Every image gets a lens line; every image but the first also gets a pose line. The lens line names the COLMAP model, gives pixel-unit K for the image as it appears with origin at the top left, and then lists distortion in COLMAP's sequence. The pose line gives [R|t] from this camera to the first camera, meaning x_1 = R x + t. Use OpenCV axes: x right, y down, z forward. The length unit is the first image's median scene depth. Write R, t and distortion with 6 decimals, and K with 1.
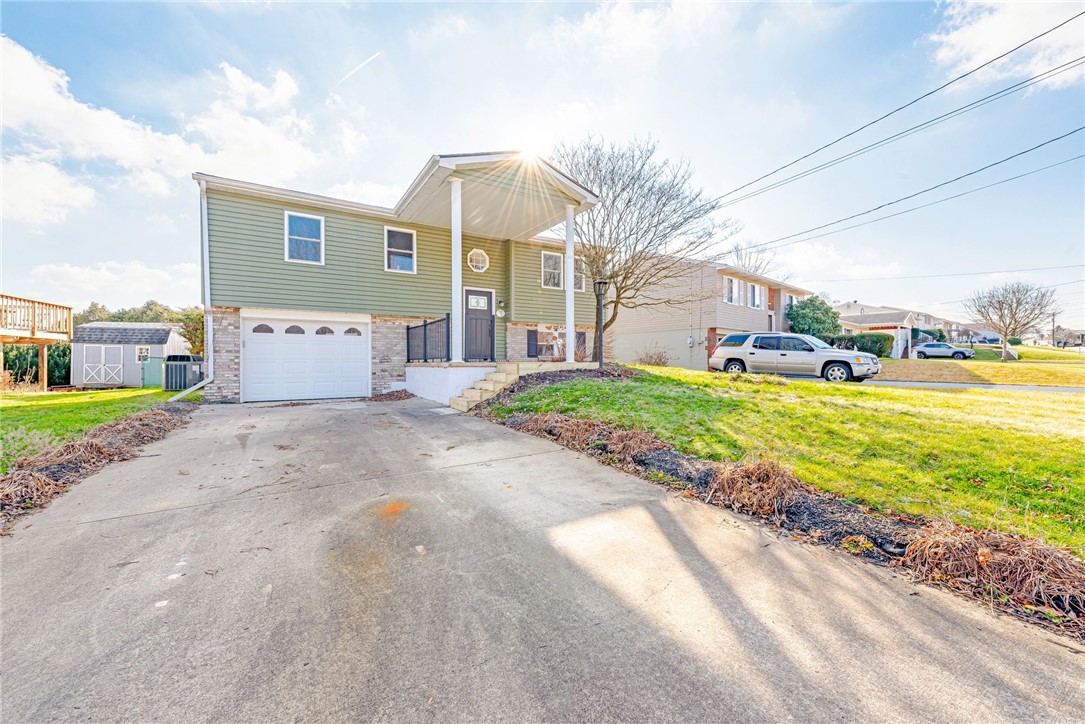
lens RADIAL K [[426.8, 0, 548.8], [0, 426.8, 359.0], [0, 0, 1]] dist [0.008754, -0.002036]
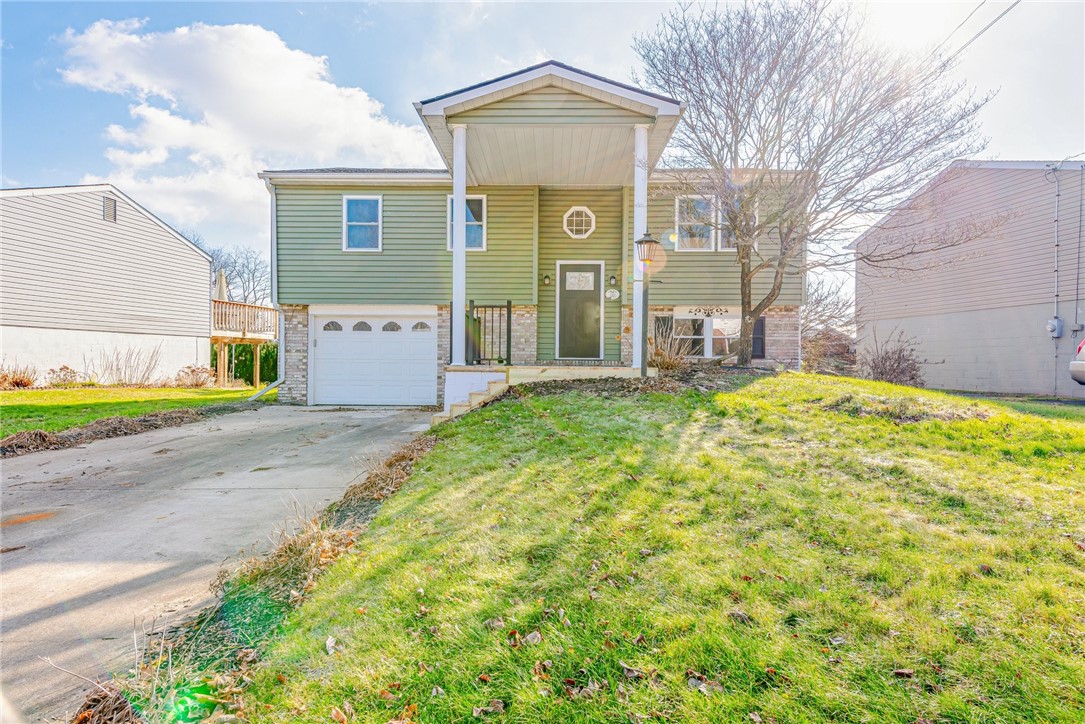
lens RADIAL K [[608.1, 0, 544.8], [0, 608.1, 360.0], [0, 0, 1]] dist [0.007904, -0.001741]
pose [[0.841176, 0.006613, -0.540720, 0.393057], [-0.004379, 0.999976, 0.005417, -0.006608], [0.540743, -0.002189, 0.841185, 0.131395]]
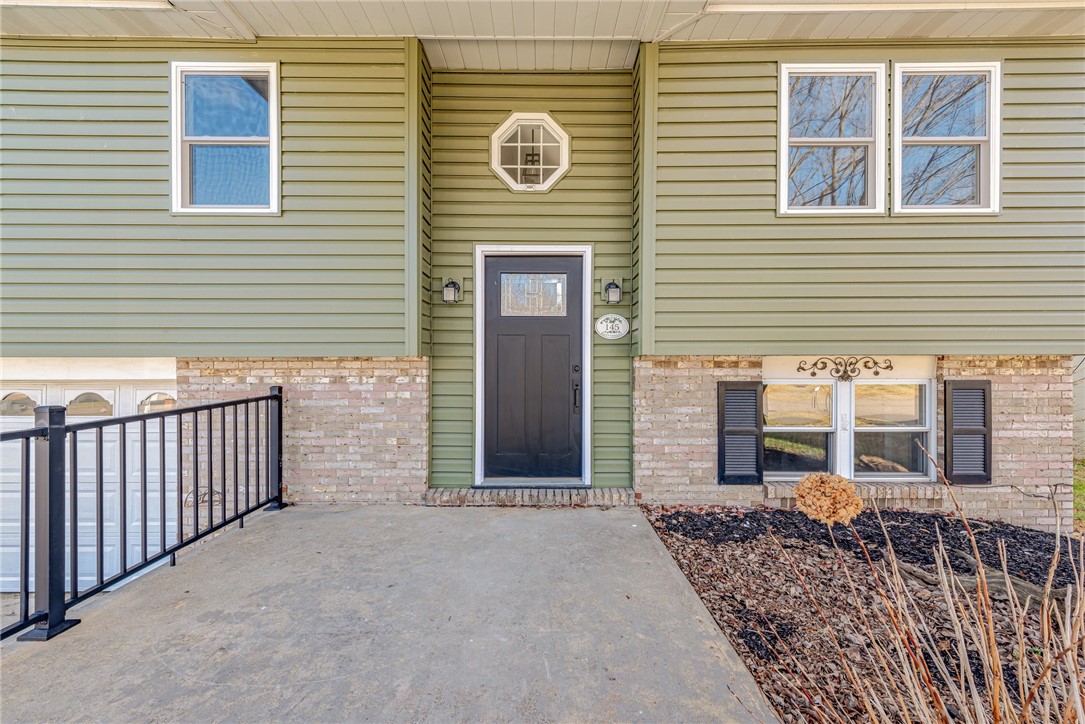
lens RADIAL K [[426.8, 0, 535.9], [0, 426.8, 361.8], [0, 0, 1]] dist [0.008754, -0.002036]
pose [[0.850742, 0.004442, -0.525565, -0.007289], [0.001866, 0.999932, 0.011472, -0.103988], [0.525580, -0.010740, 0.850676, 0.872665]]
